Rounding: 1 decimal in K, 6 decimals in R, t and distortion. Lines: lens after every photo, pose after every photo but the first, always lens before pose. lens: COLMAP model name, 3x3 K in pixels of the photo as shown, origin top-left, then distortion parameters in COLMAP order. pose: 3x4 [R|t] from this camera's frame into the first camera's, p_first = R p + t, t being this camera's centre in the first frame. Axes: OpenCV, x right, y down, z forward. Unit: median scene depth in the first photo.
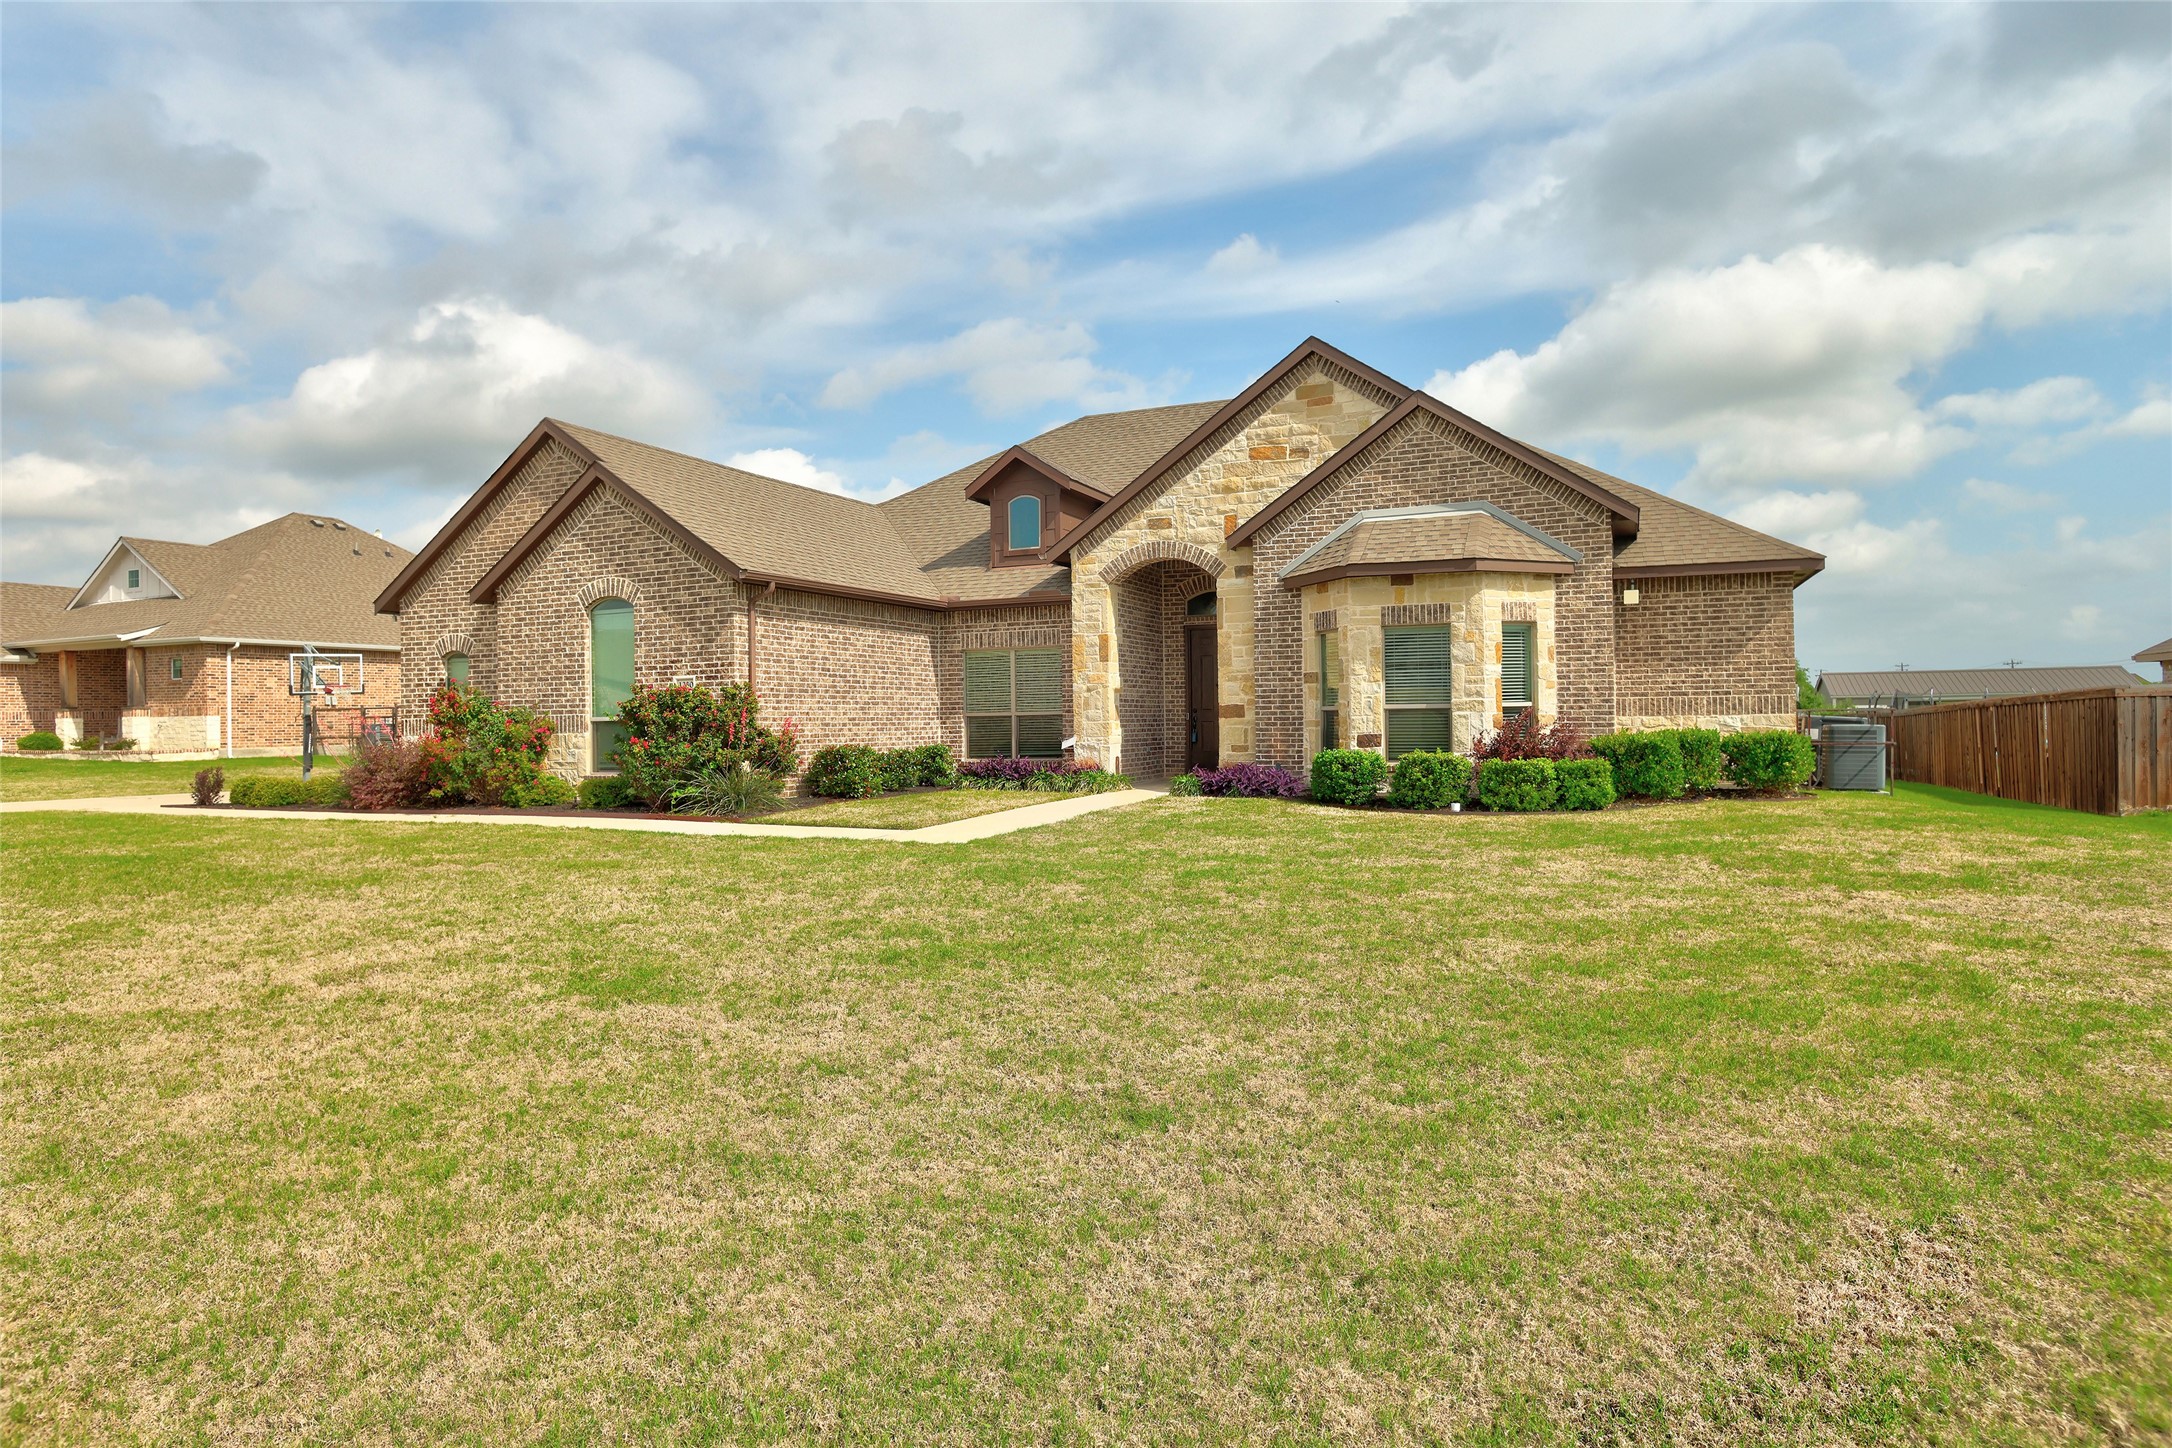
lens RADIAL K [[1248.7, 0, 1083.9], [0, 1248.7, 716.3], [0, 0, 1]] dist [-0.077683, 0.056015]
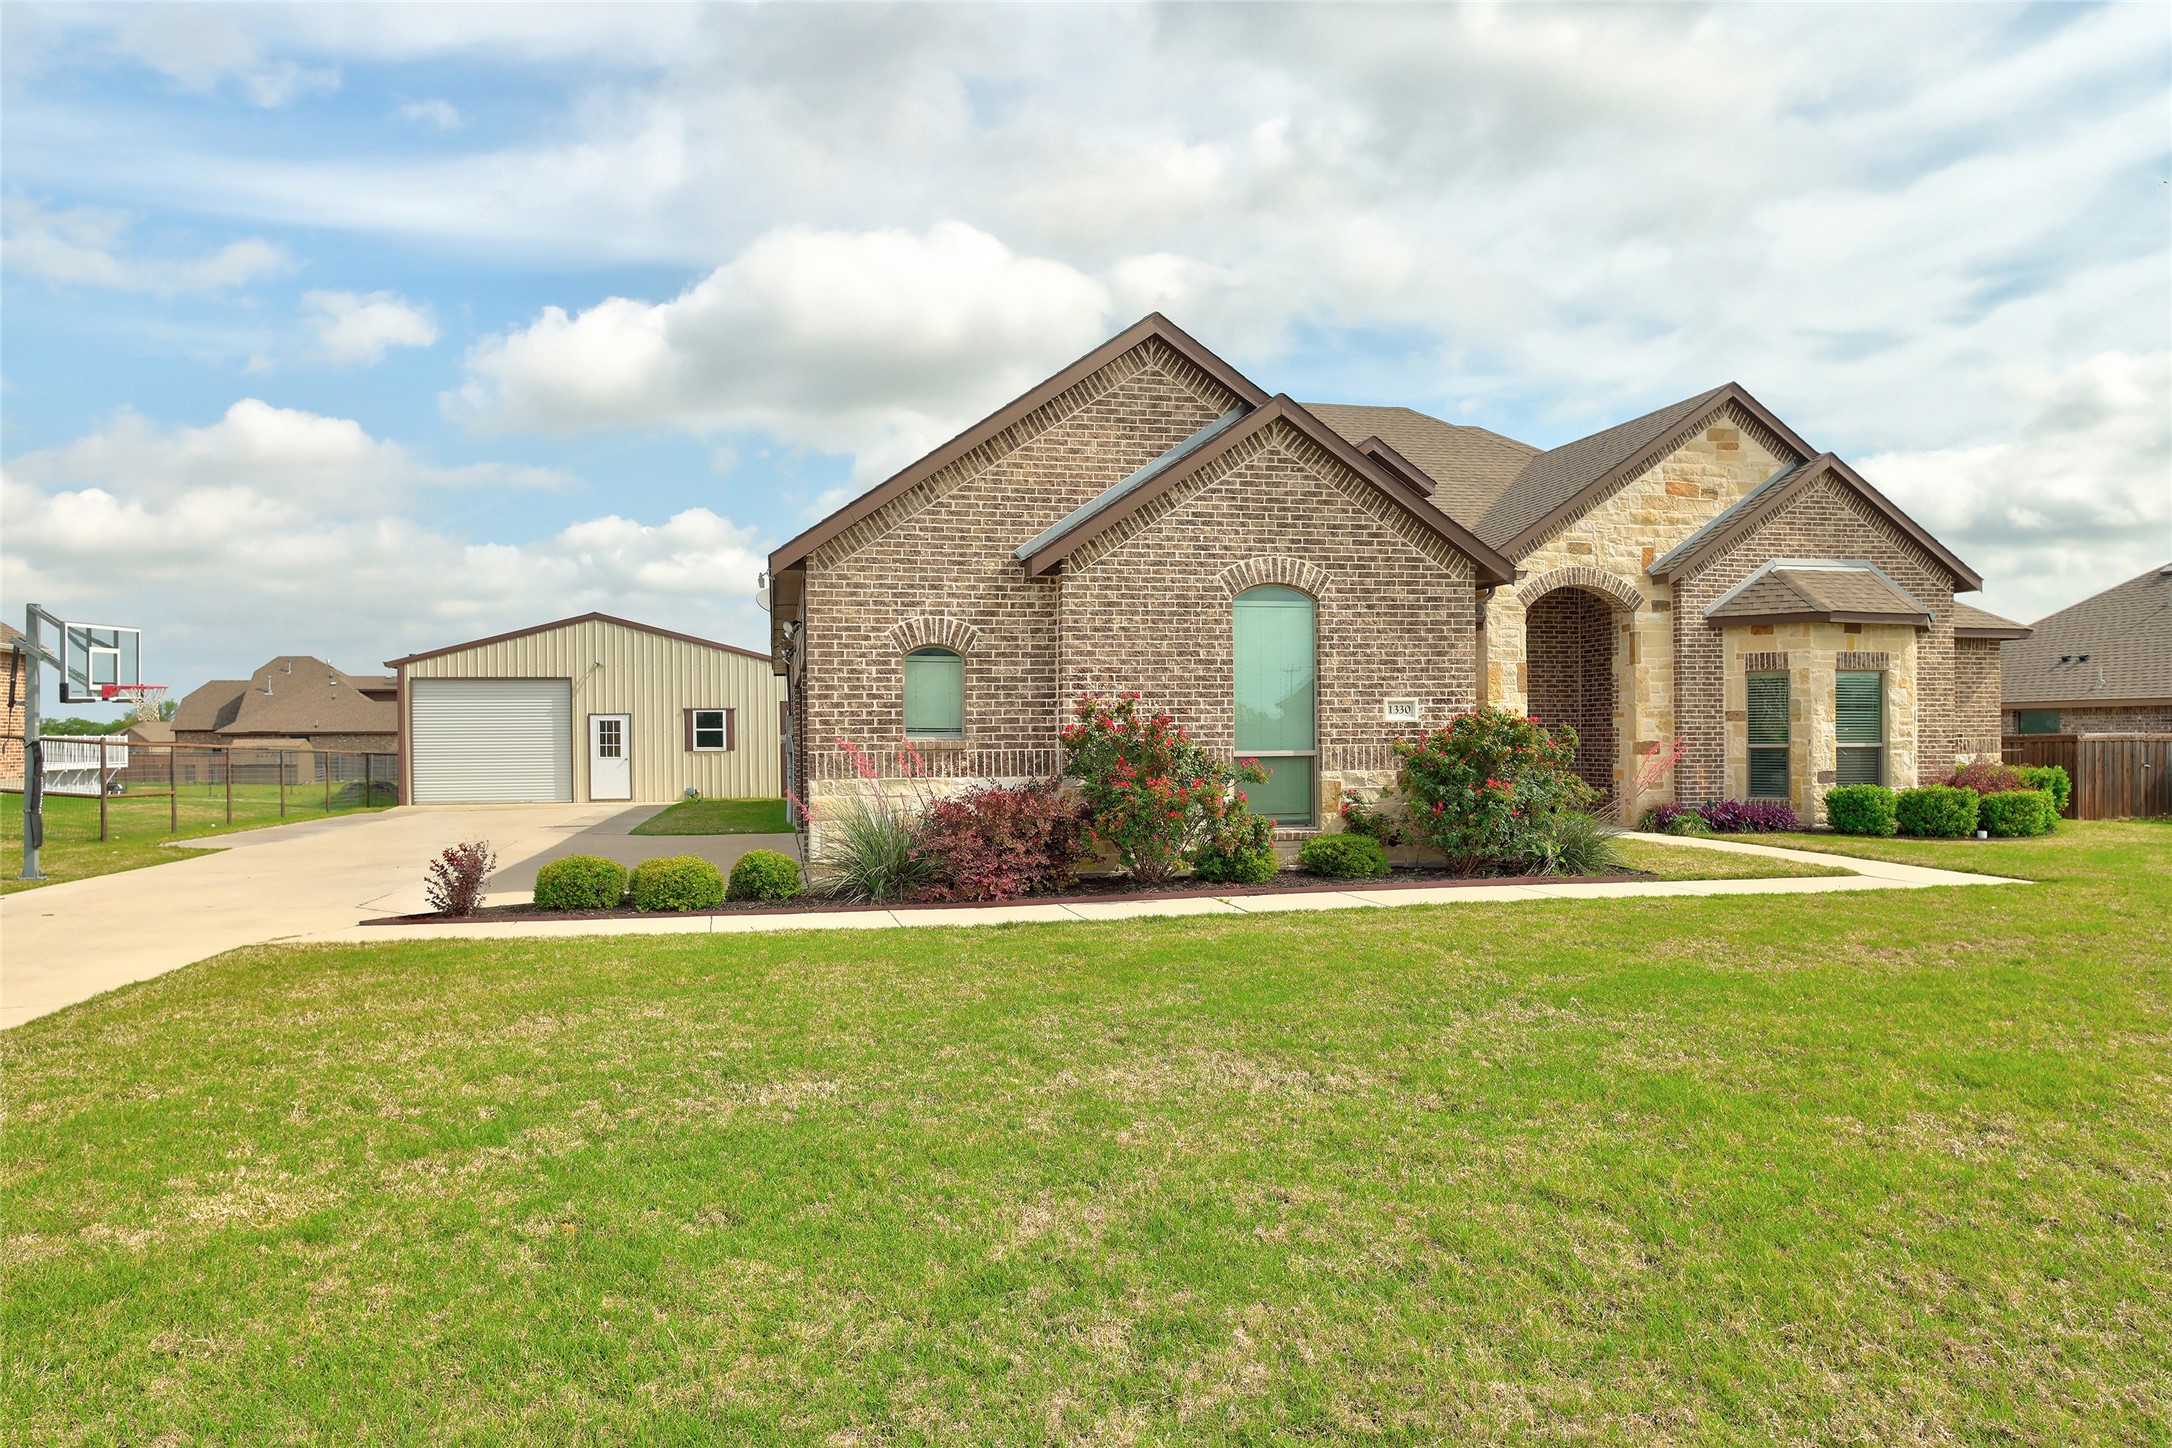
lens RADIAL K [[1408.3, 0, 1087.8], [0, 1408.3, 764.4], [0, 0, 1]] dist [-0.061631, 0.002539]
pose [[0.808054, -0.000890, 0.589108, -0.931619], [-0.005654, 0.999941, 0.009266, 0.001494], [-0.589081, -0.010819, 0.808001, 0.392255]]
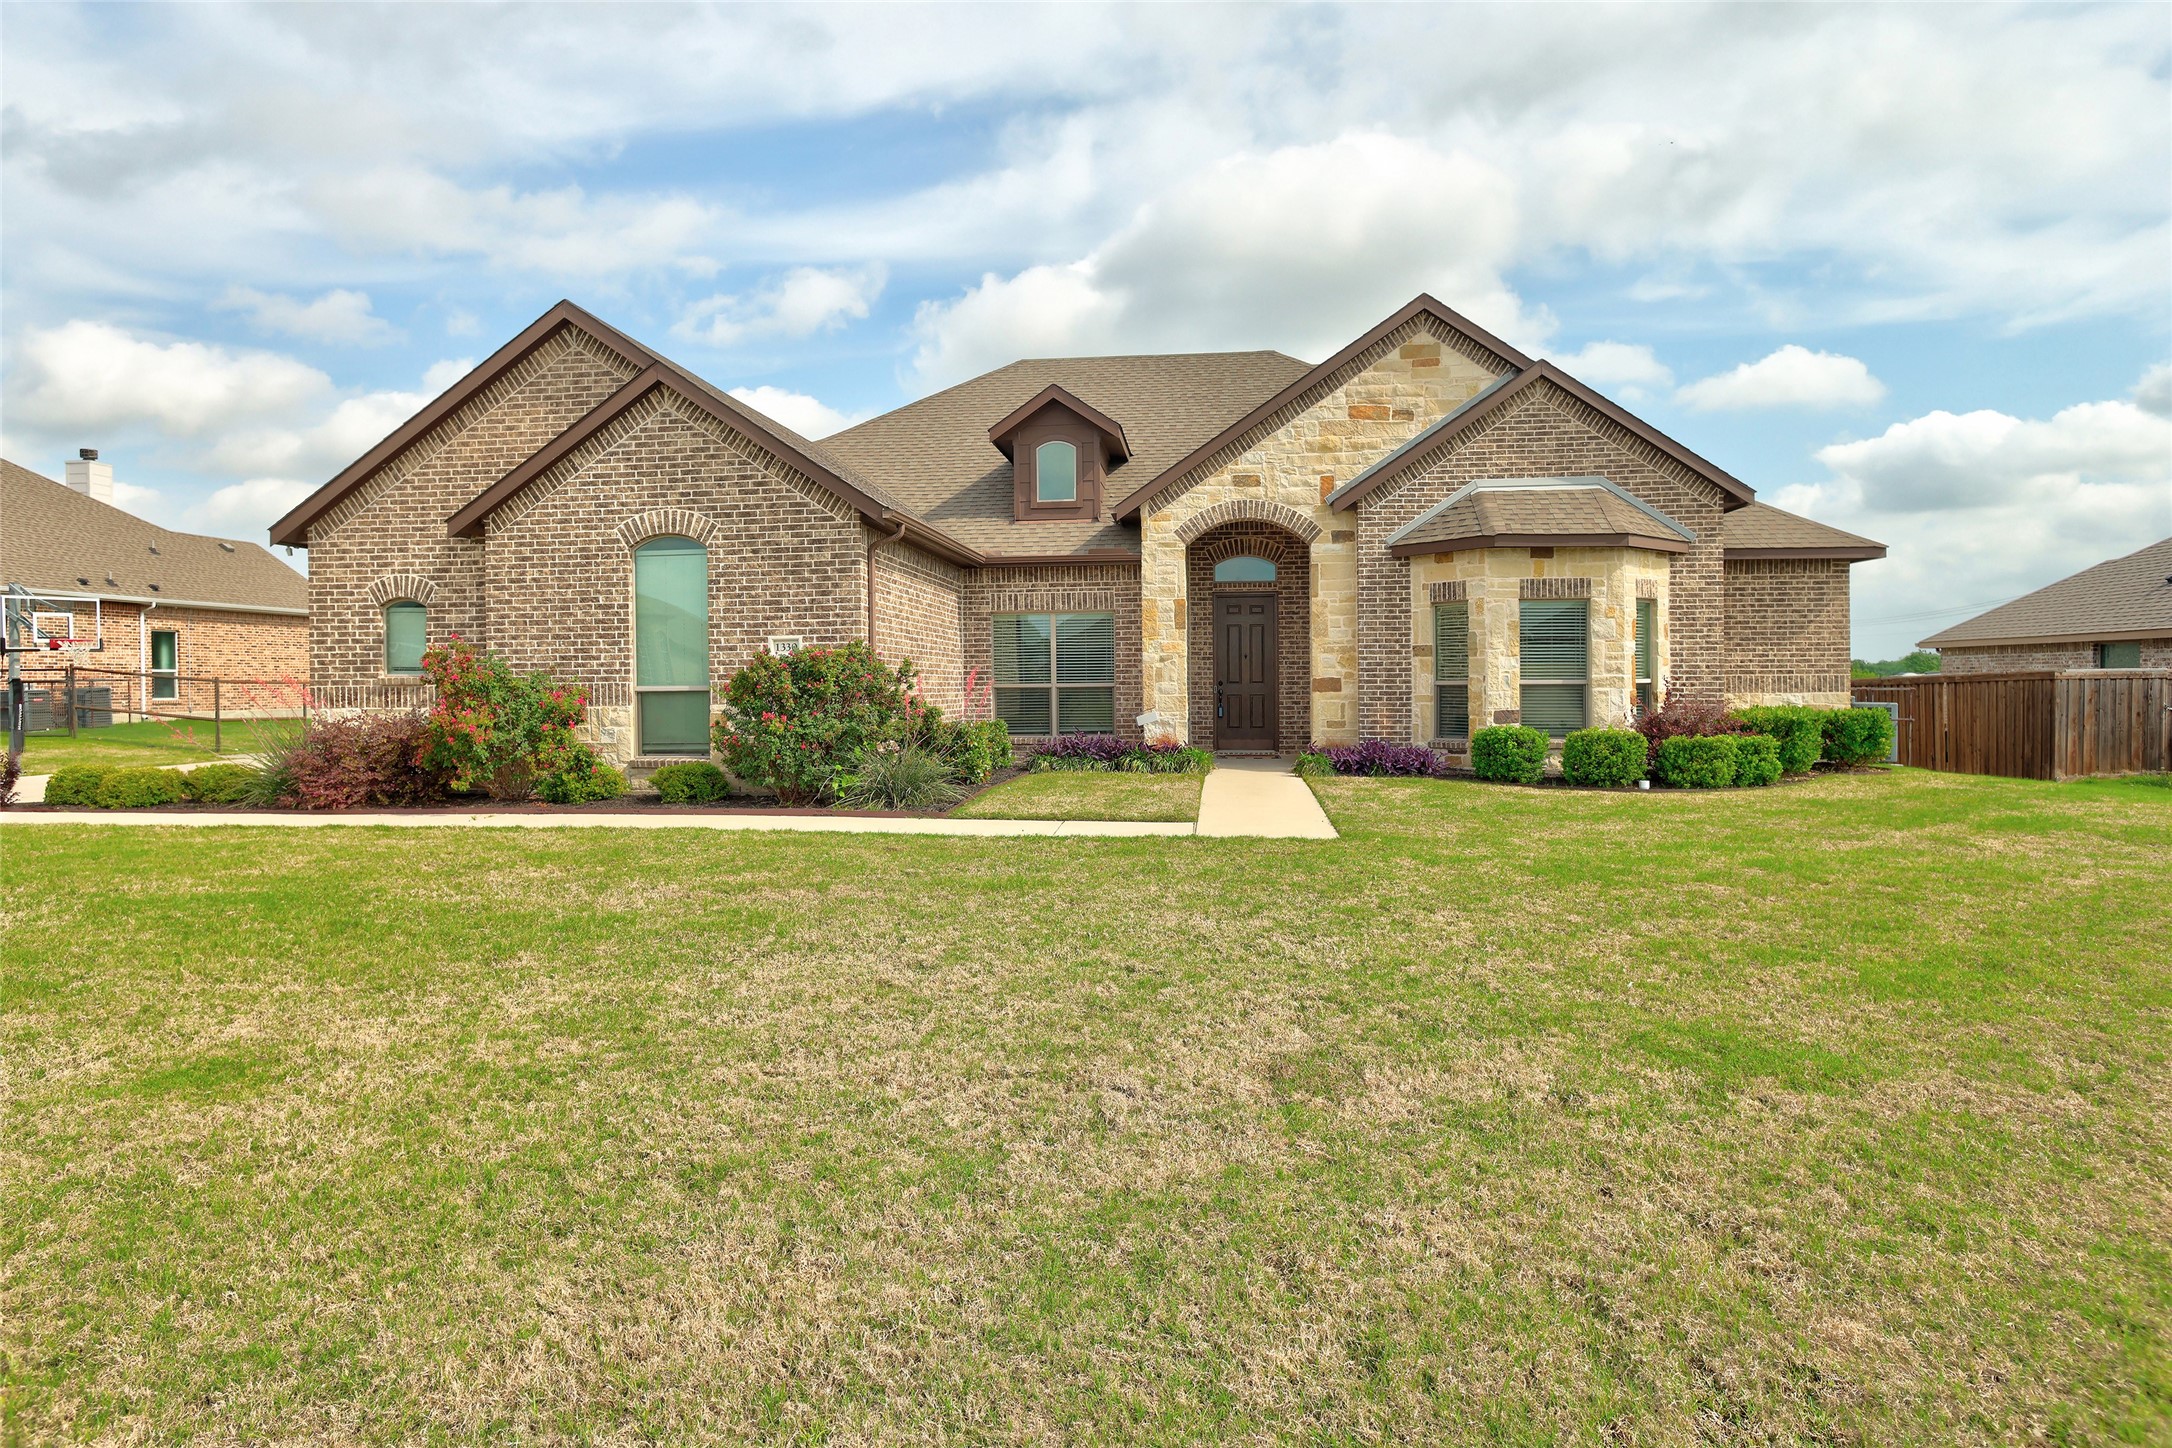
lens RADIAL K [[1276.3, 0, 1069.4], [0, 1276.3, 706.6], [0, 0, 1]] dist [-0.085955, 0.058333]
pose [[0.956926, 0.003155, 0.290316, -0.363678], [-0.007462, 0.999878, 0.013732, 0.000653], [-0.290237, -0.015307, 0.956832, 0.146232]]
